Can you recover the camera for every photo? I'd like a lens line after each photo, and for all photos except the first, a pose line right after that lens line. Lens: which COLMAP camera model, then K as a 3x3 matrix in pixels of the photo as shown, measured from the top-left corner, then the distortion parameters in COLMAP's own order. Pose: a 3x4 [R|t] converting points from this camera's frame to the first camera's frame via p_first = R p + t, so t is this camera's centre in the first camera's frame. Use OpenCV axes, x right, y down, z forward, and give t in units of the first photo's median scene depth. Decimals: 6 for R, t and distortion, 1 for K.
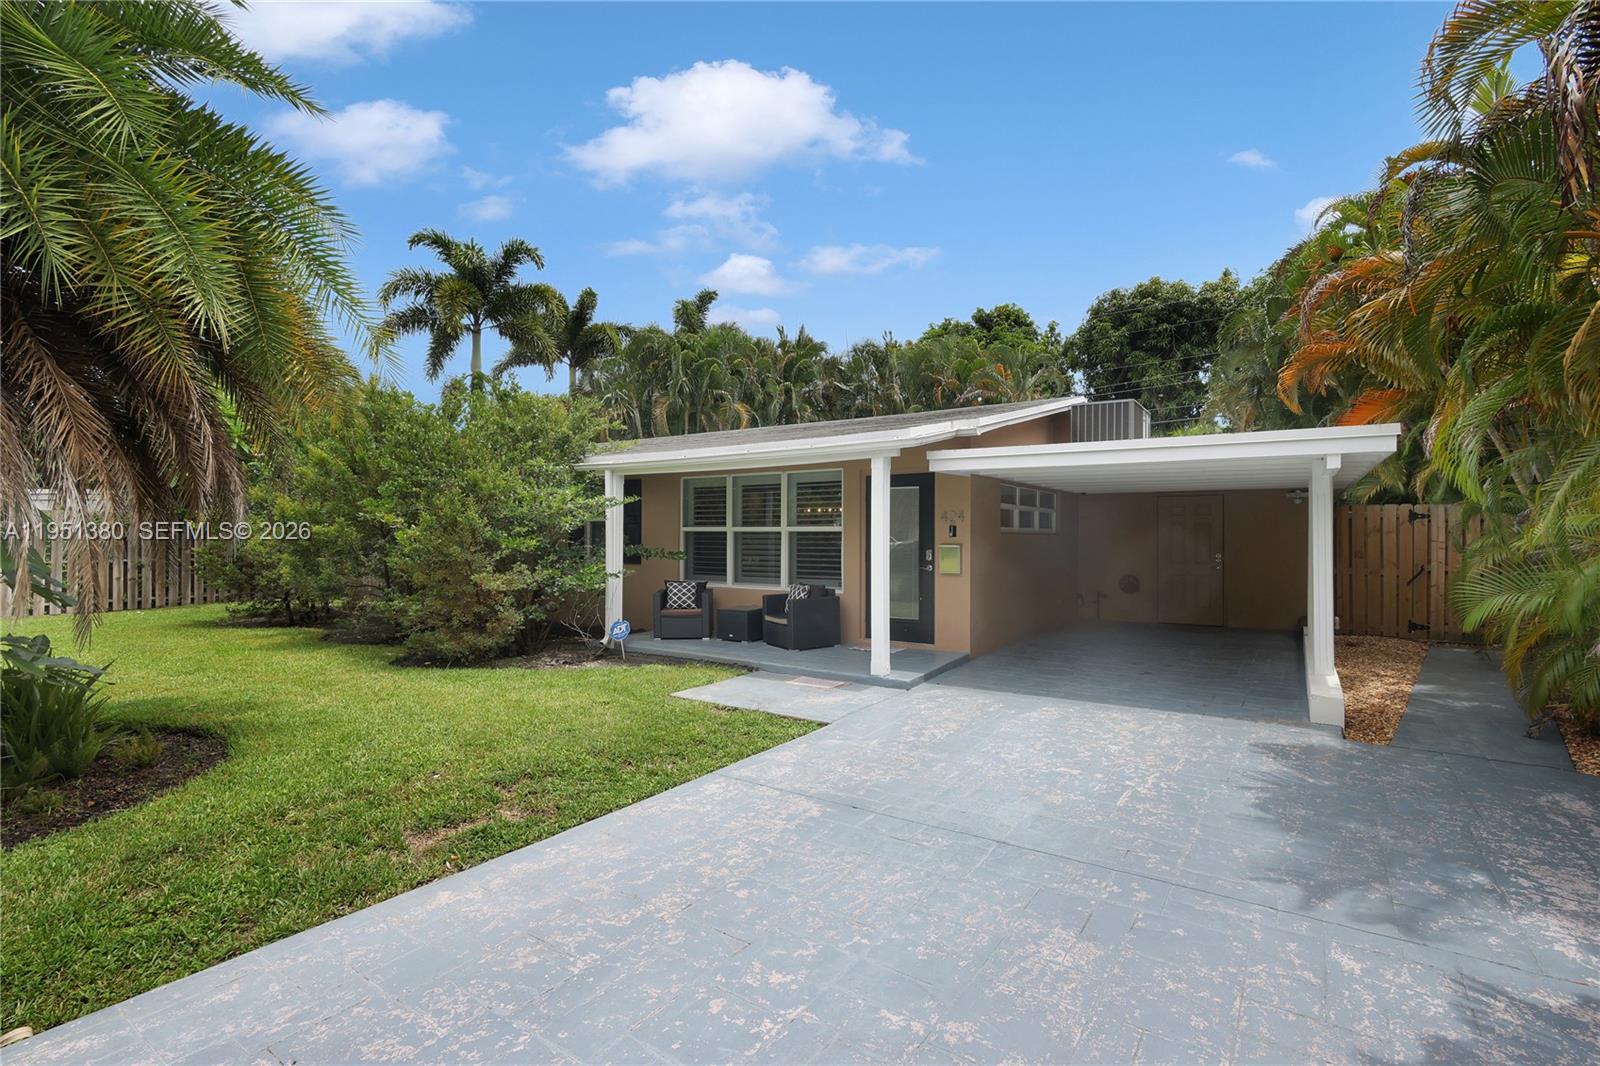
lens RADIAL K [[744.6, 0, 794.4], [0, 744.6, 528.2], [0, 0, 1]] dist [-0.000686, -0.000161]
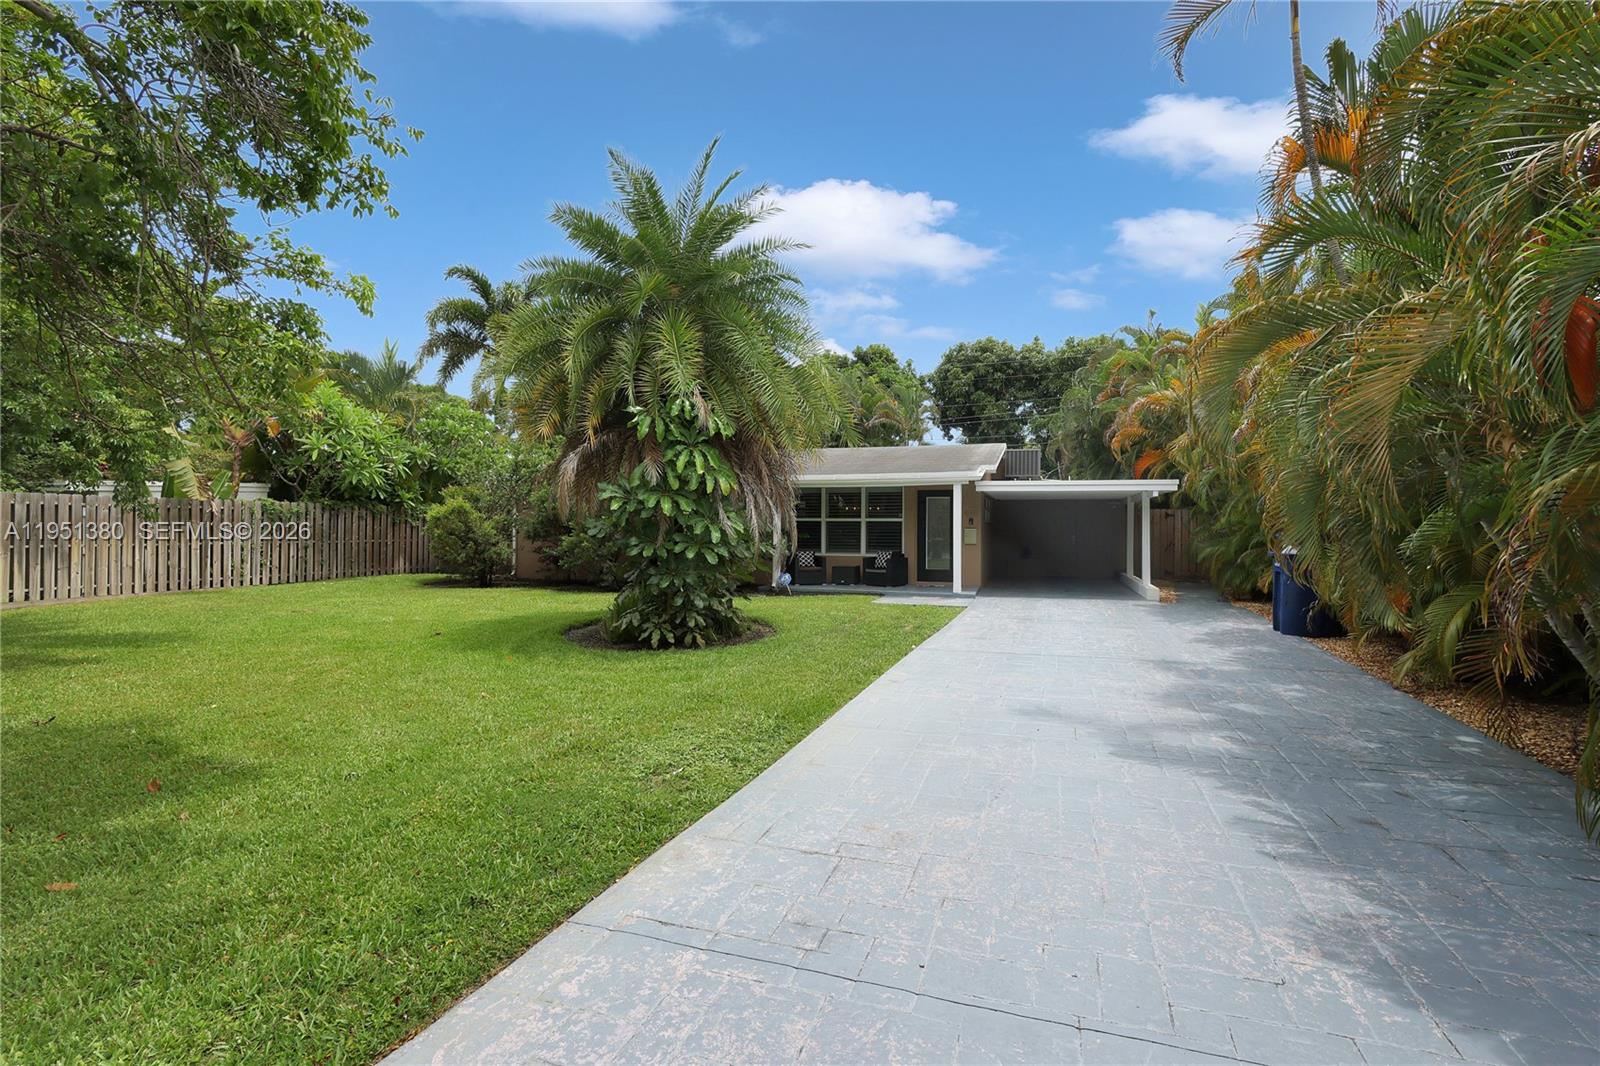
lens RADIAL K [[744.6, 0, 794.4], [0, 744.6, 528.2], [0, 0, 1]] dist [-0.000686, -0.000161]
pose [[0.963060, 0.002724, 0.269272, -0.539880], [-0.005472, 0.999940, 0.009455, 0.004068], [-0.269231, -0.010579, 0.963018, -0.522091]]
